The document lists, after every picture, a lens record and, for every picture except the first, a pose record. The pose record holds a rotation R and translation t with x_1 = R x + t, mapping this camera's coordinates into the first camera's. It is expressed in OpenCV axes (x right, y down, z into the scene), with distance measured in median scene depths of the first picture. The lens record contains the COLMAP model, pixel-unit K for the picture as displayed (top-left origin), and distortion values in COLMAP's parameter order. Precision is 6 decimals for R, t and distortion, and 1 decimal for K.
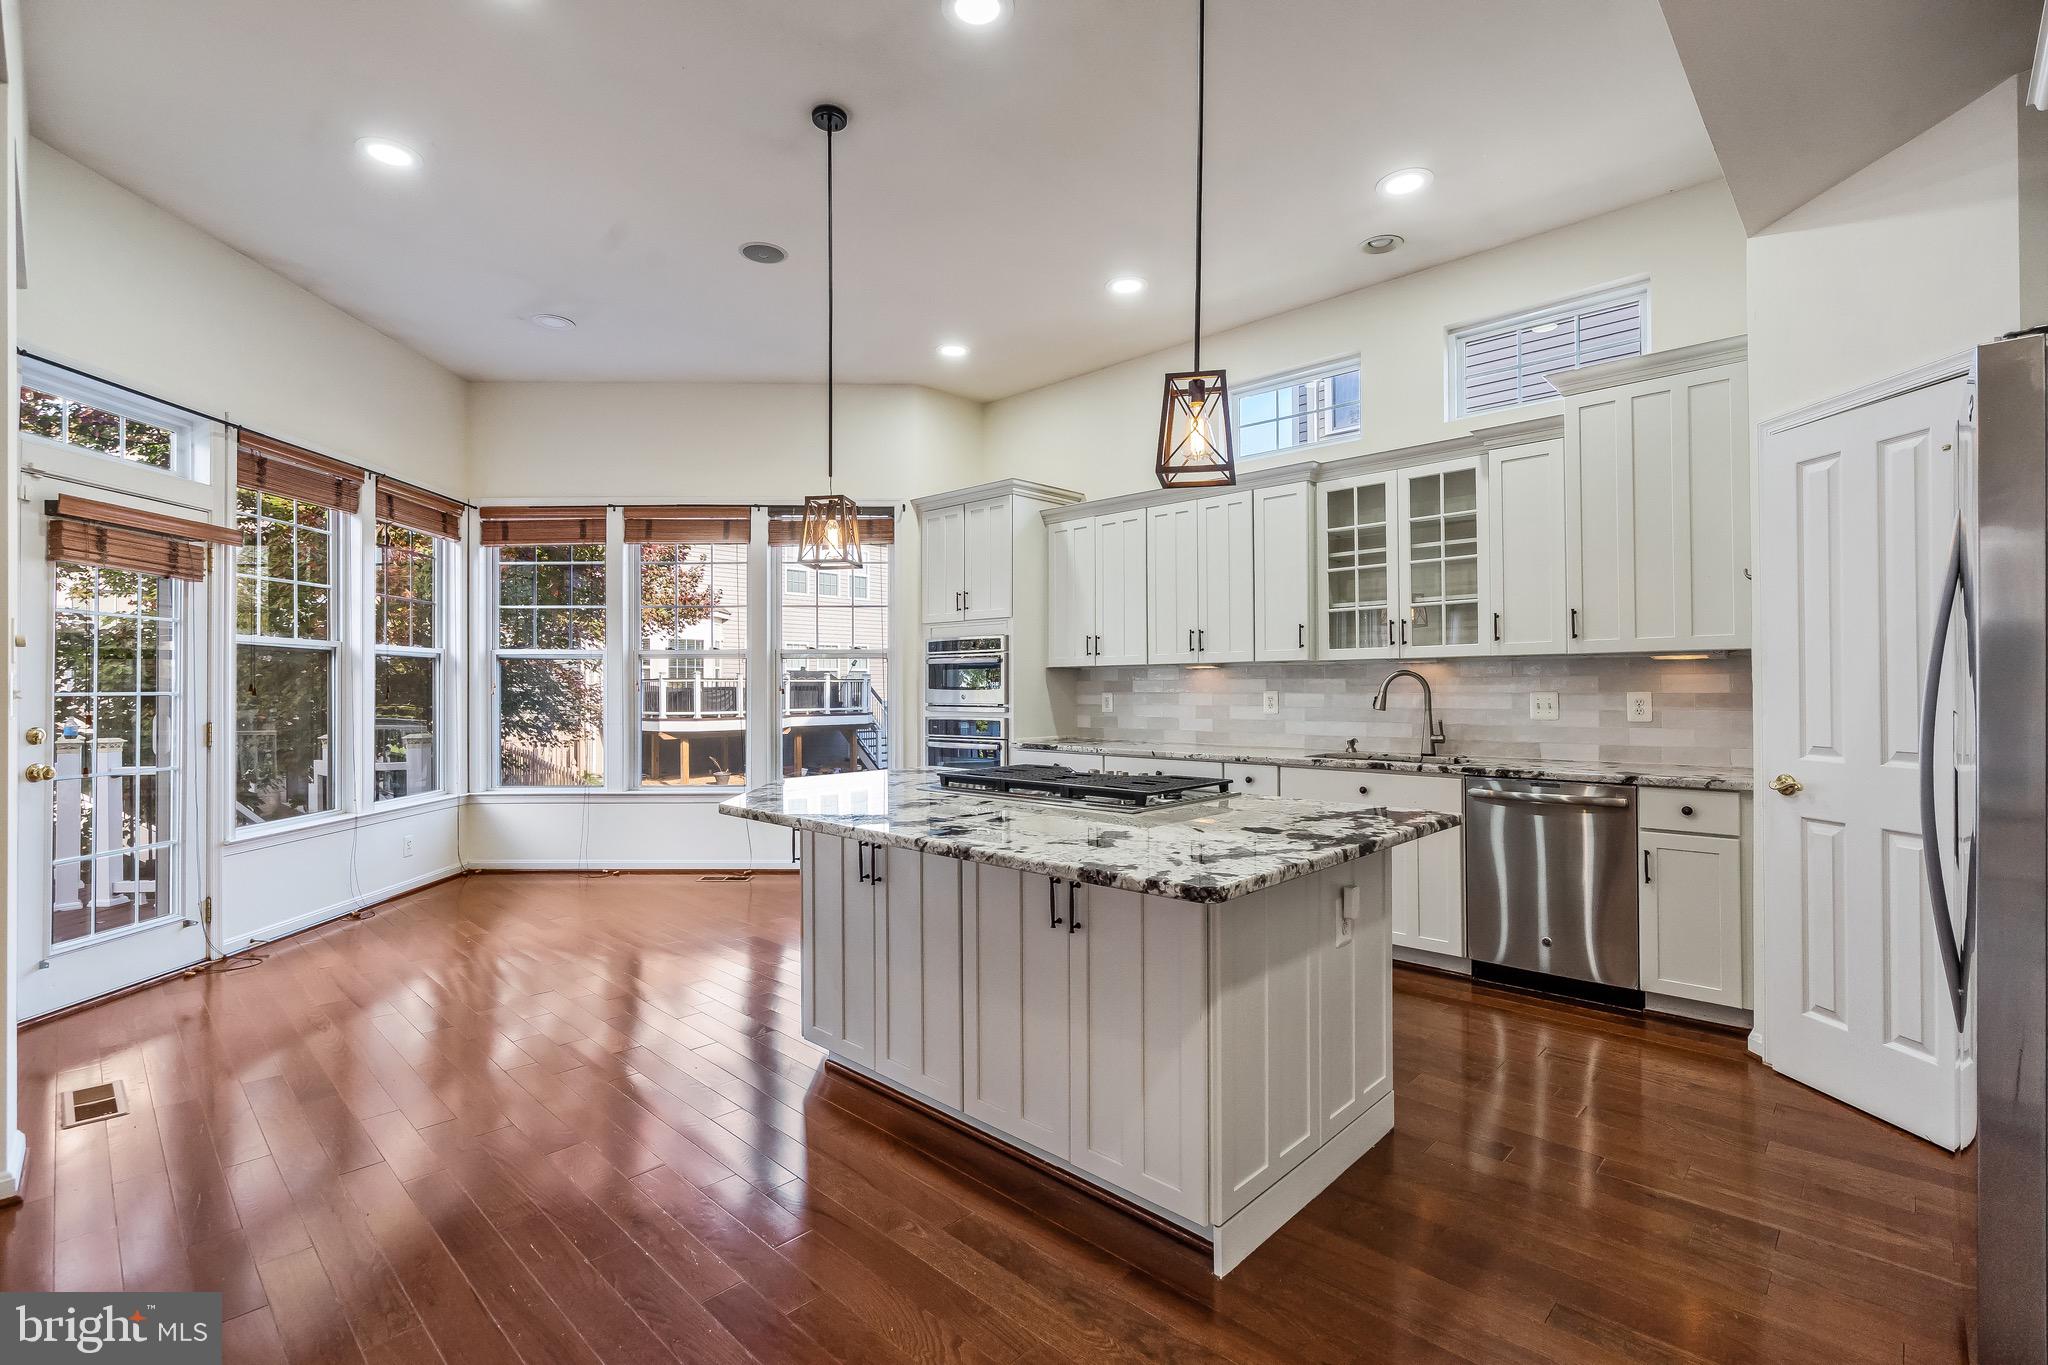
lens RADIAL K [[932.1, 0, 1024.0], [0, 932.1, 674.0], [0, 0, 1]] dist [-0.002658, -0.000415]
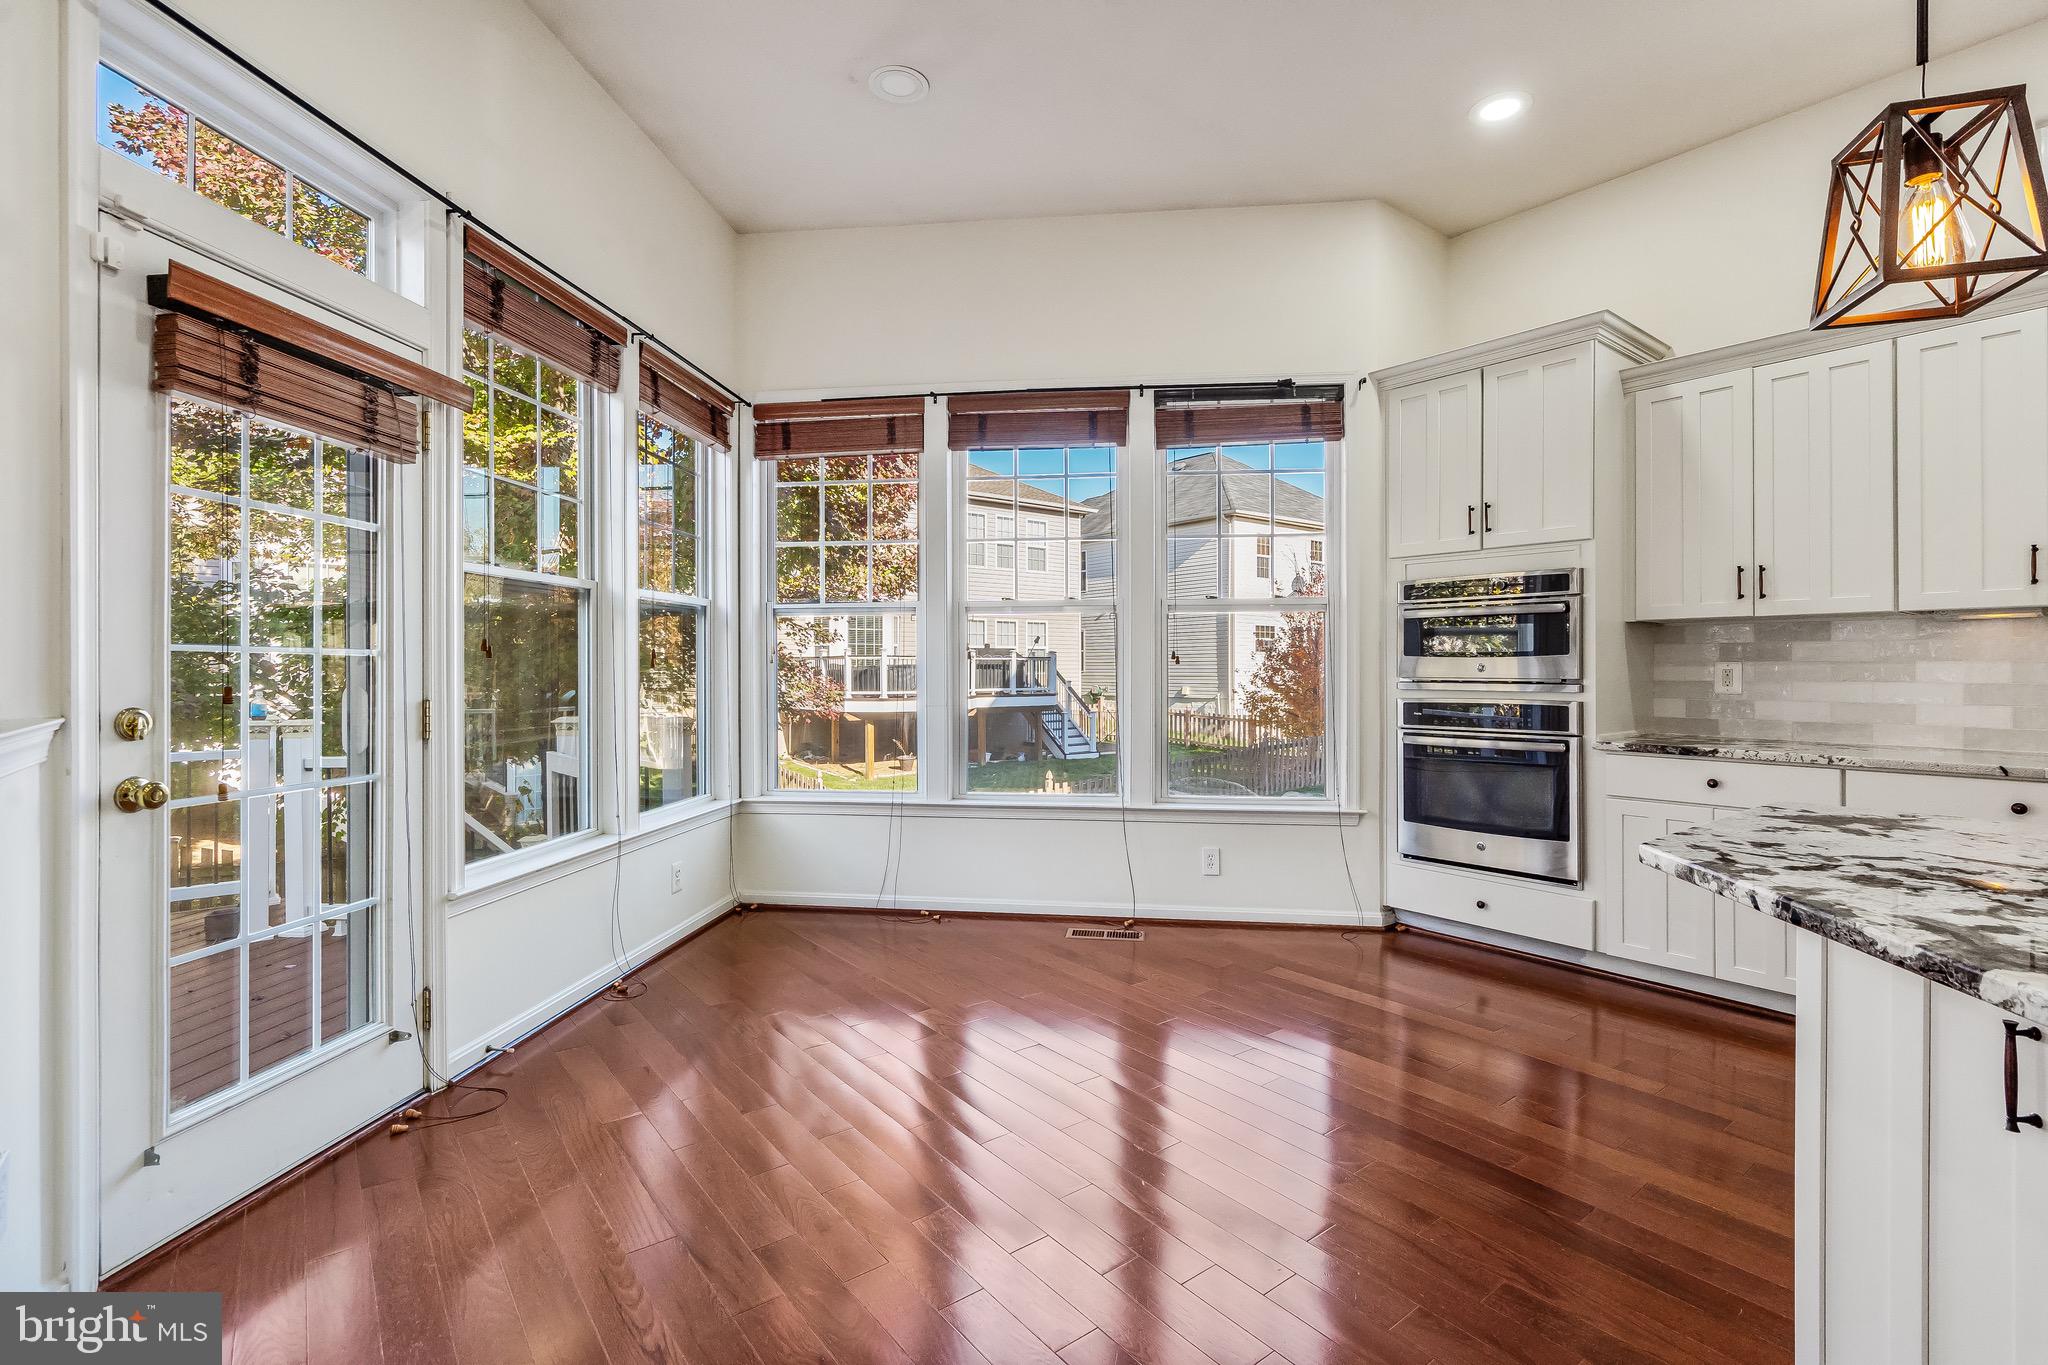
lens RADIAL K [[936.9, 0, 1021.5], [0, 936.9, 666.5], [0, 0, 1]] dist [-0.002281, 0.001424]
pose [[0.990311, 0.002686, -0.138842, -0.336292], [-0.001076, 0.999931, 0.011669, 0.018795], [0.138864, -0.011407, 0.990246, 0.371708]]
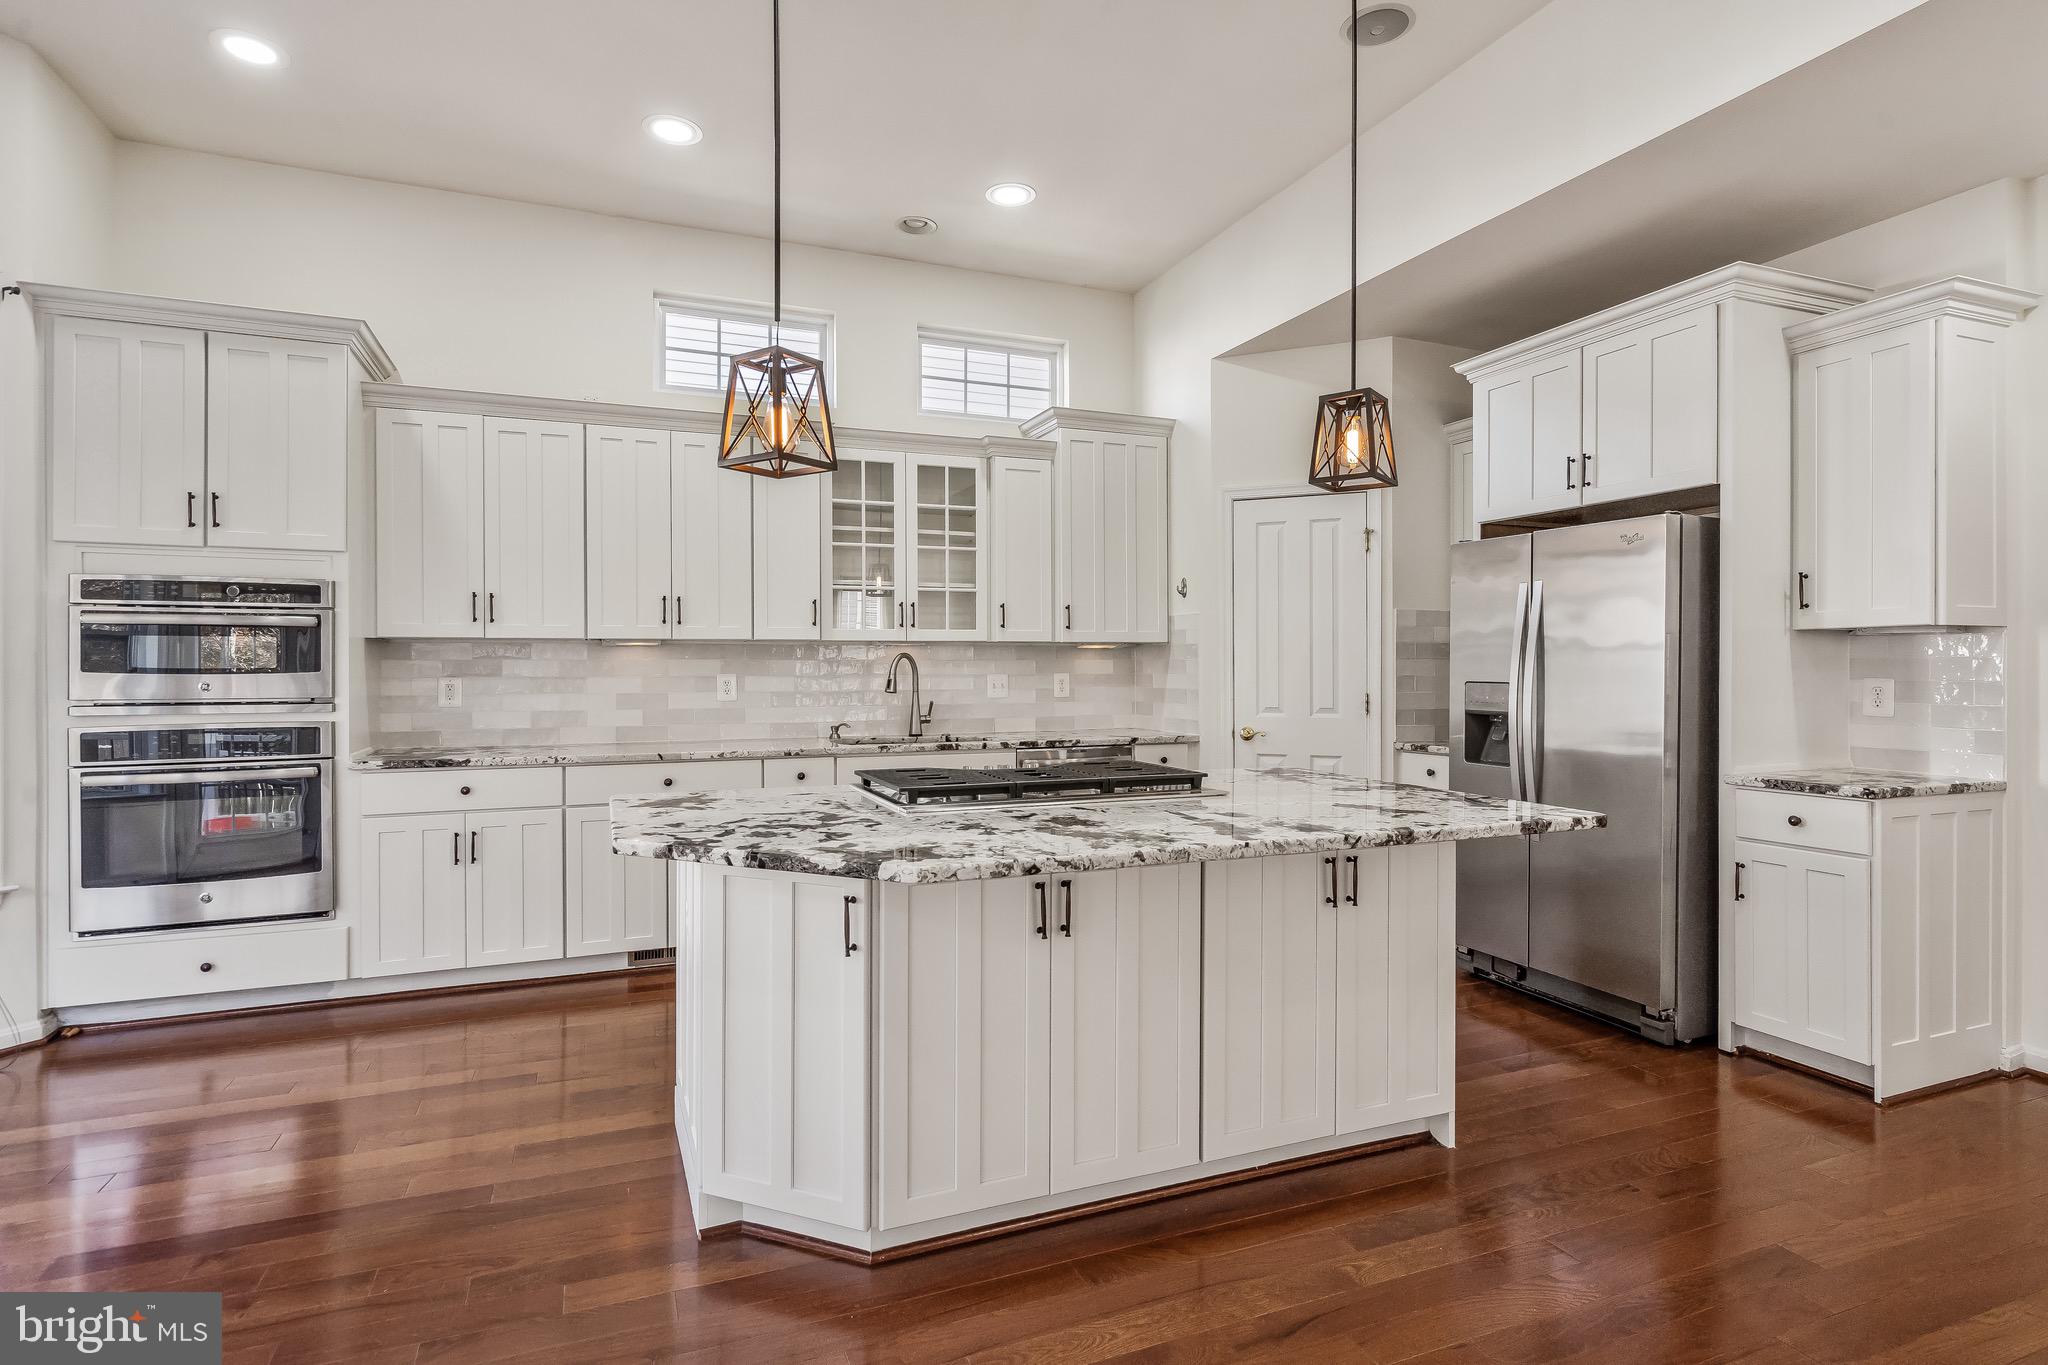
lens RADIAL K [[1029.2, 0, 1019.4], [0, 1029.2, 669.3], [0, 0, 1]] dist [0.003042, 0.001272]
pose [[0.407970, 0.001389, 0.912994, -0.489178], [-0.011603, 0.999926, 0.003664, 0.007498], [-0.912921, -0.012088, 0.407956, 0.378213]]
